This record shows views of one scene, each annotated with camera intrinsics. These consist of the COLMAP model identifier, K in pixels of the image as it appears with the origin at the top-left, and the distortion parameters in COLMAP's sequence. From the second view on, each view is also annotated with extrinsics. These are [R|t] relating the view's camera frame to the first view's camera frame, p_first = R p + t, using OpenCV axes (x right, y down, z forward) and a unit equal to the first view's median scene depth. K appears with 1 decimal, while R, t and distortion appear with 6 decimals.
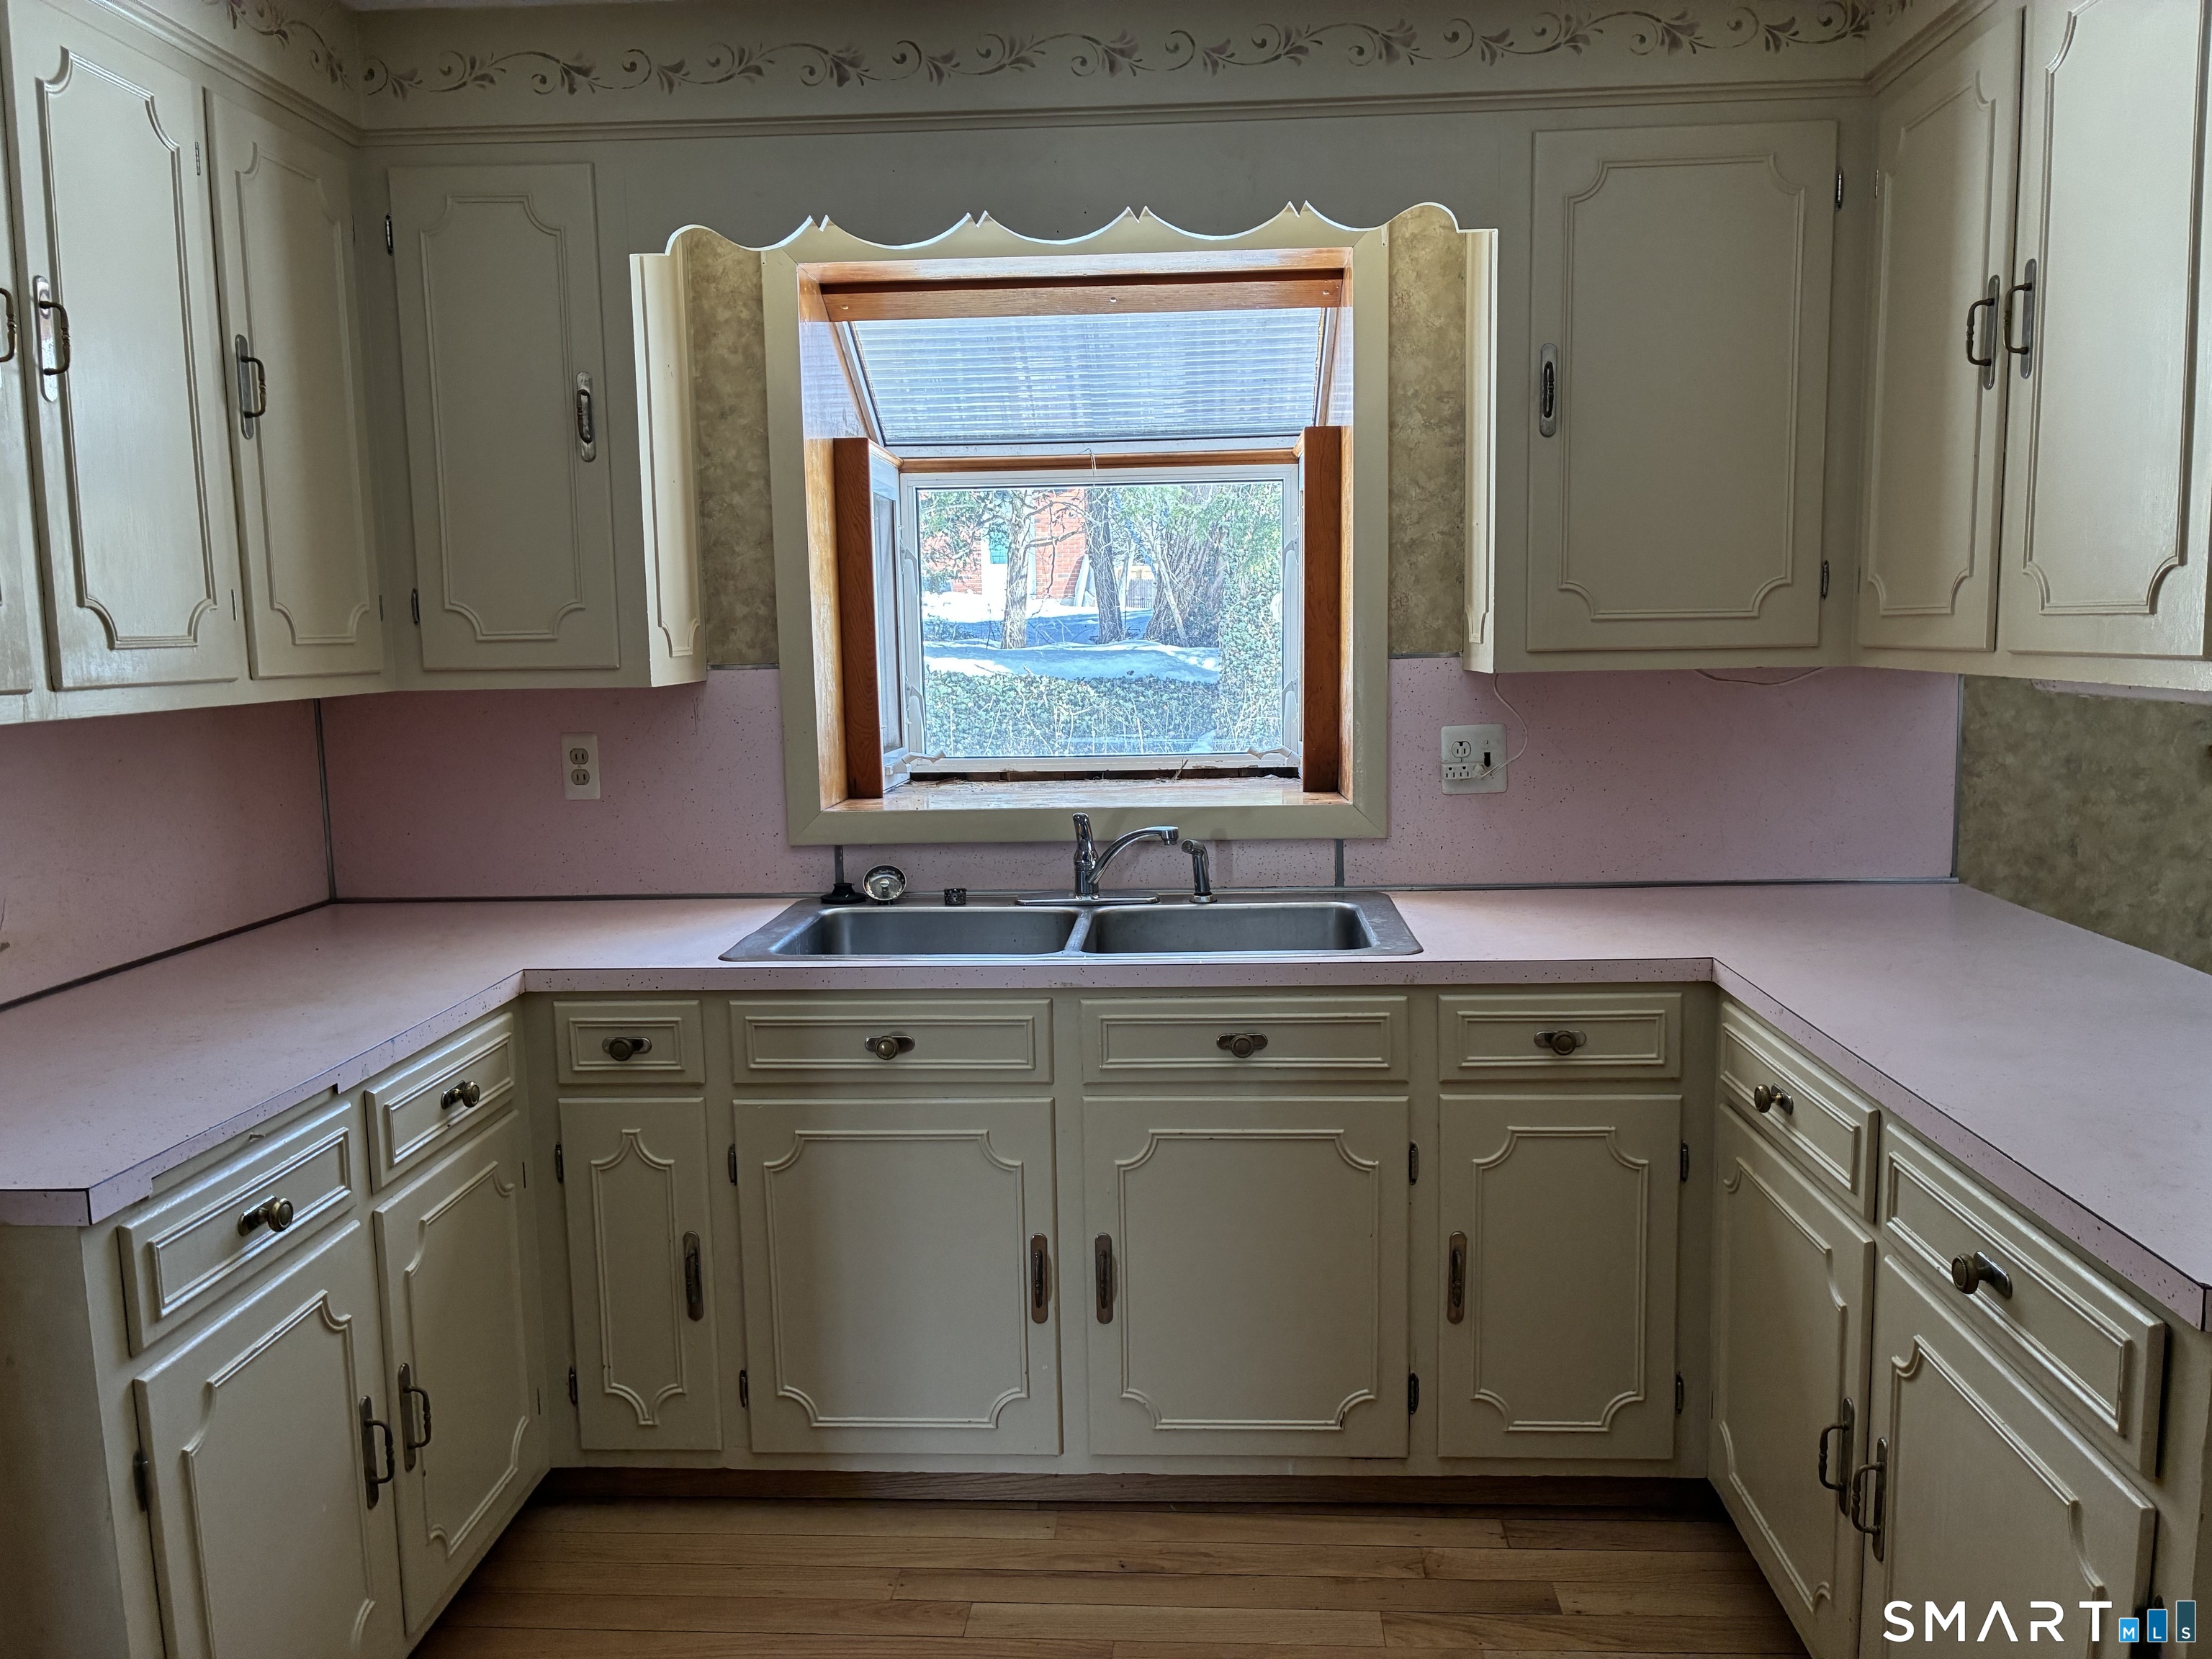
lens RADIAL K [[1656.2, 0, 1098.7], [0, 1656.2, 838.0], [0, 0, 1]] dist [0.026802, -0.040904]
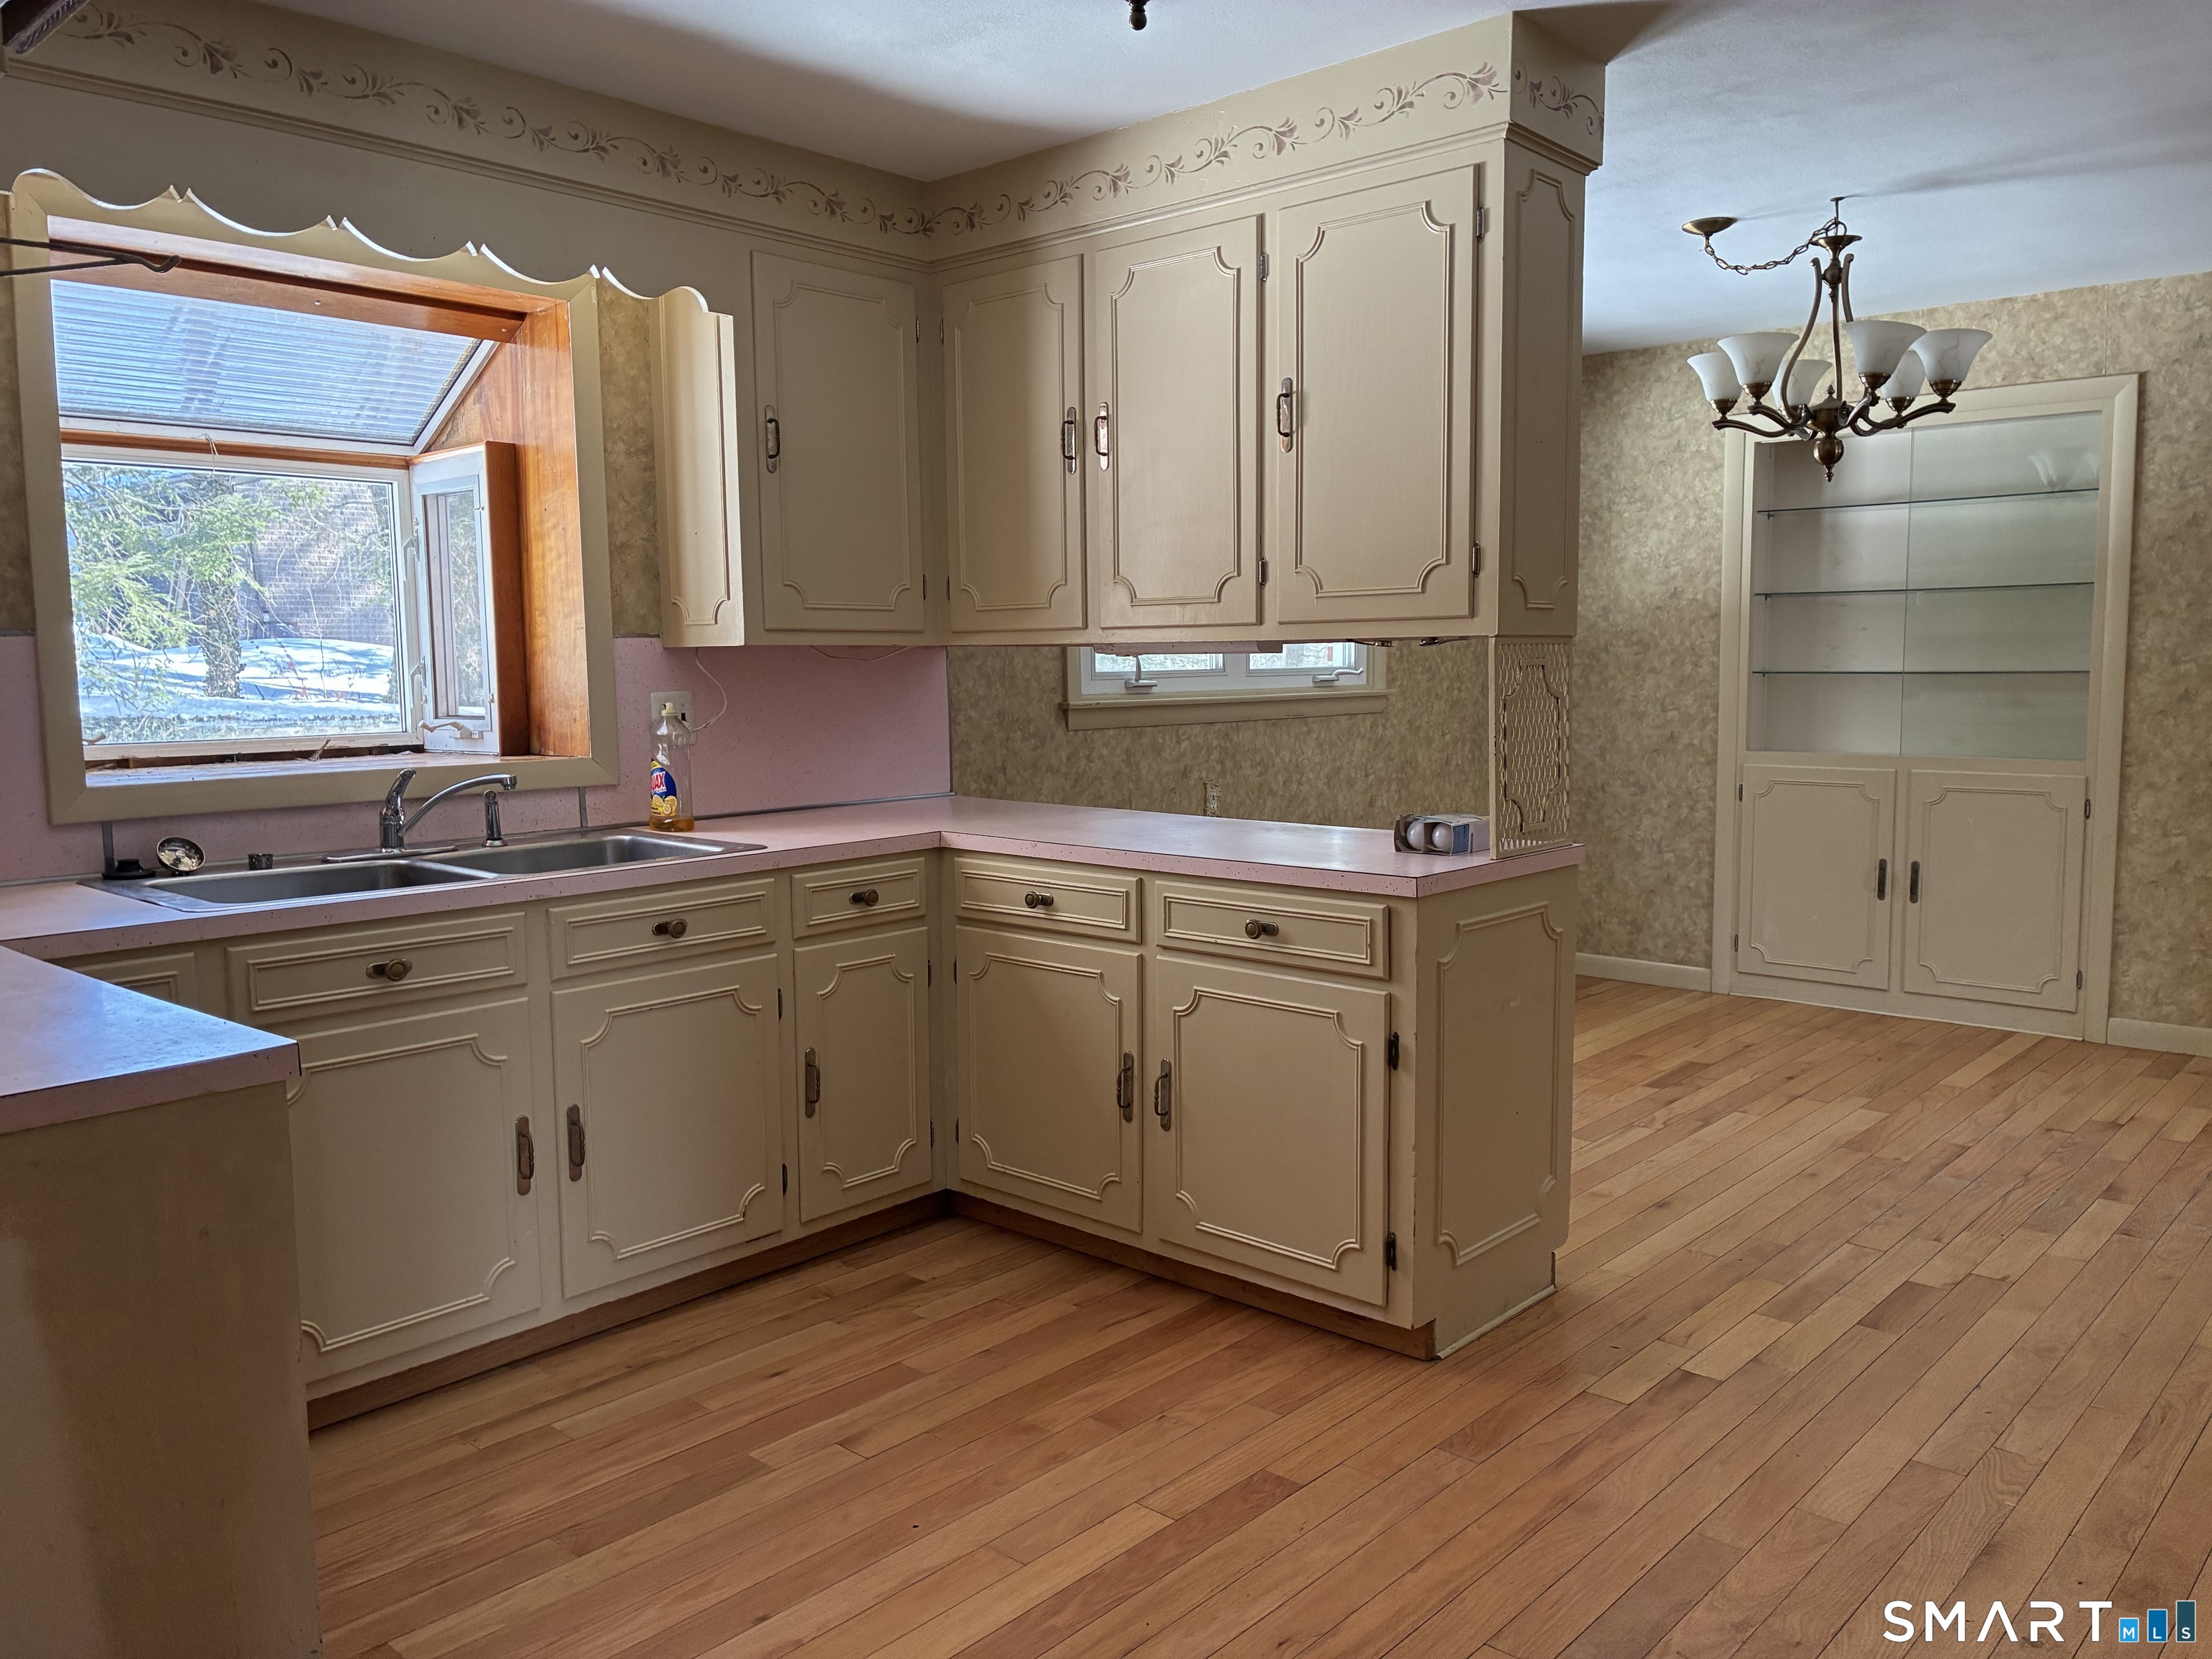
lens RADIAL K [[1656.2, 0, 1118.6], [0, 1656.2, 826.0], [0, 0, 1]] dist [0.026802, -0.040904]
pose [[0.624247, -0.066338, 0.778406, -0.645081], [0.096108, 0.995341, 0.007752, 0.065919], [-0.775293, 0.069972, 0.627714, -0.062901]]
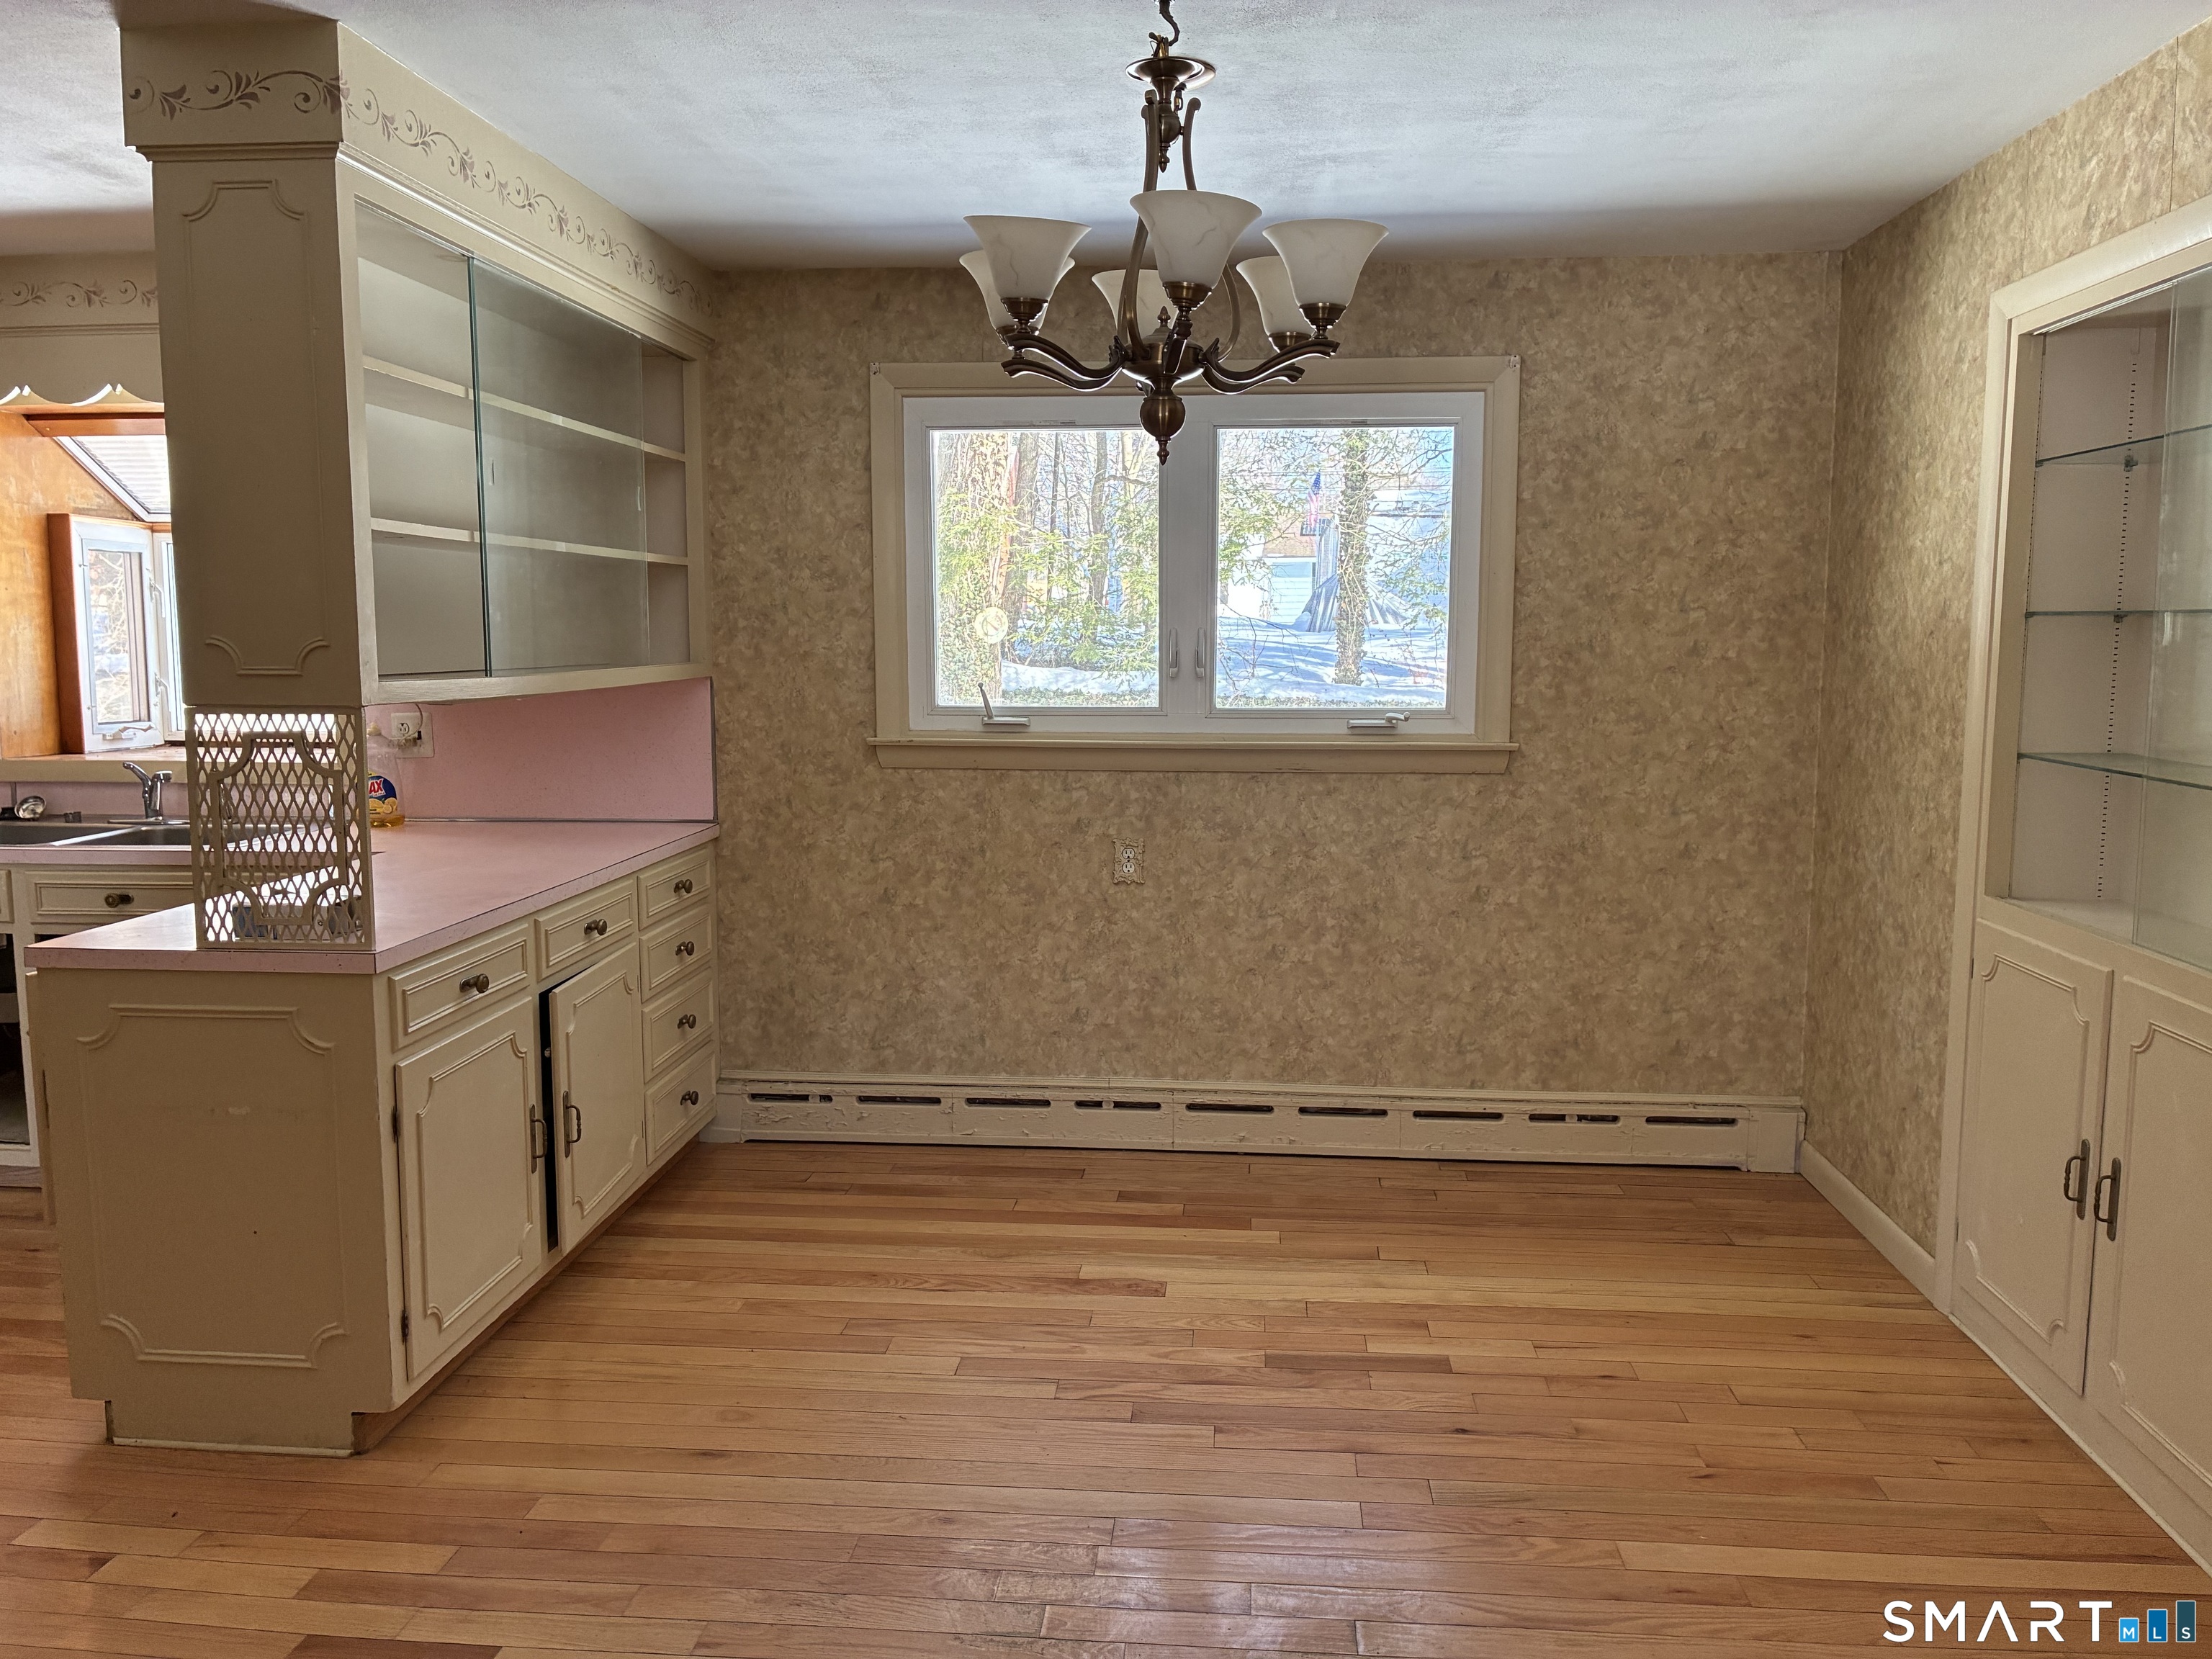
lens RADIAL K [[1656.2, 0, 1105.5], [0, 1656.2, 823.2], [0, 0, 1]] dist [0.026802, -0.040904]
pose [[0.999472, 0.025056, -0.020689, 1.046171], [-0.025343, 0.999585, -0.013719, 0.044416], [0.020337, 0.014236, 0.999692, -0.598924]]
